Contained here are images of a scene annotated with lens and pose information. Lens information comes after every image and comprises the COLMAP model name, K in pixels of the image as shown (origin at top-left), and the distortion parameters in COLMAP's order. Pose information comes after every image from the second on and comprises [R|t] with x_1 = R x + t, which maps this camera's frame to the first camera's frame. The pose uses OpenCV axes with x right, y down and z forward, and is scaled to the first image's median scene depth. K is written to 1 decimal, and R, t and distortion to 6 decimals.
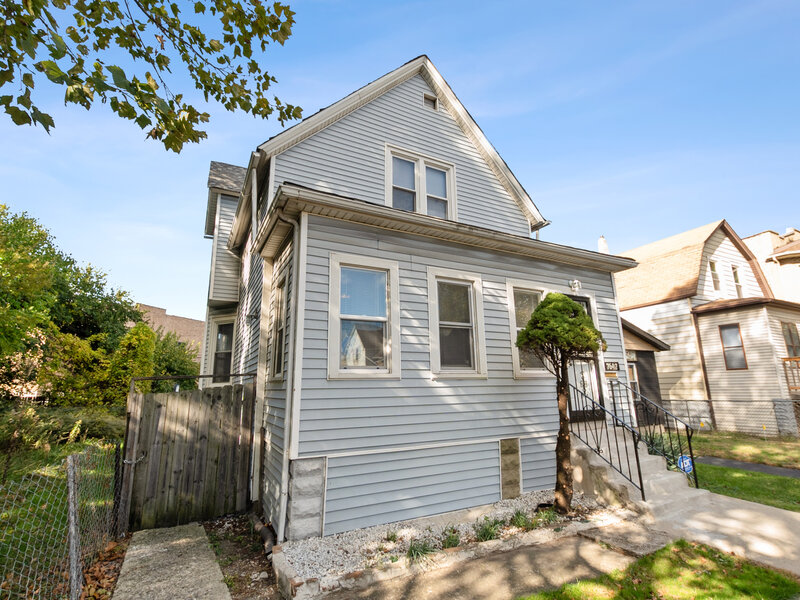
lens RADIAL K [[395.6, 0, 401.5], [0, 395.6, 301.1], [0, 0, 1]] dist [0.010547, -0.001374]
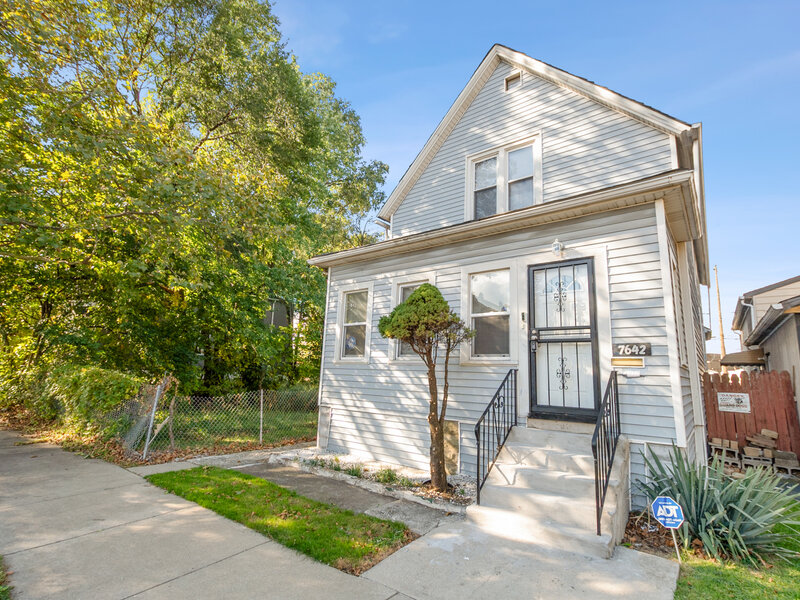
lens RADIAL K [[395.6, 0, 403.9], [0, 395.6, 301.1], [0, 0, 1]] dist [0.010547, -0.001374]
pose [[0.407302, -0.137035, -0.902955, 1.235741], [0.158739, 0.984253, -0.077769, 0.093140], [0.899393, -0.111658, 0.422640, 0.472347]]
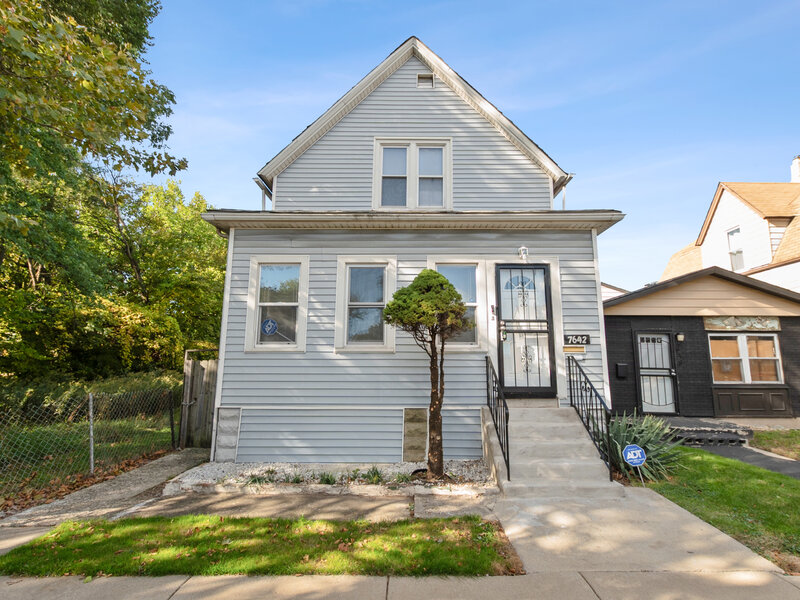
lens RADIAL K [[395.6, 0, 406.1], [0, 395.6, 300.7], [0, 0, 1]] dist [0.010547, -0.001374]
pose [[0.879697, -0.053748, -0.472487, 0.769269], [0.085351, 0.995303, 0.045689, 0.007510], [0.467812, -0.080520, 0.880152, 0.070460]]
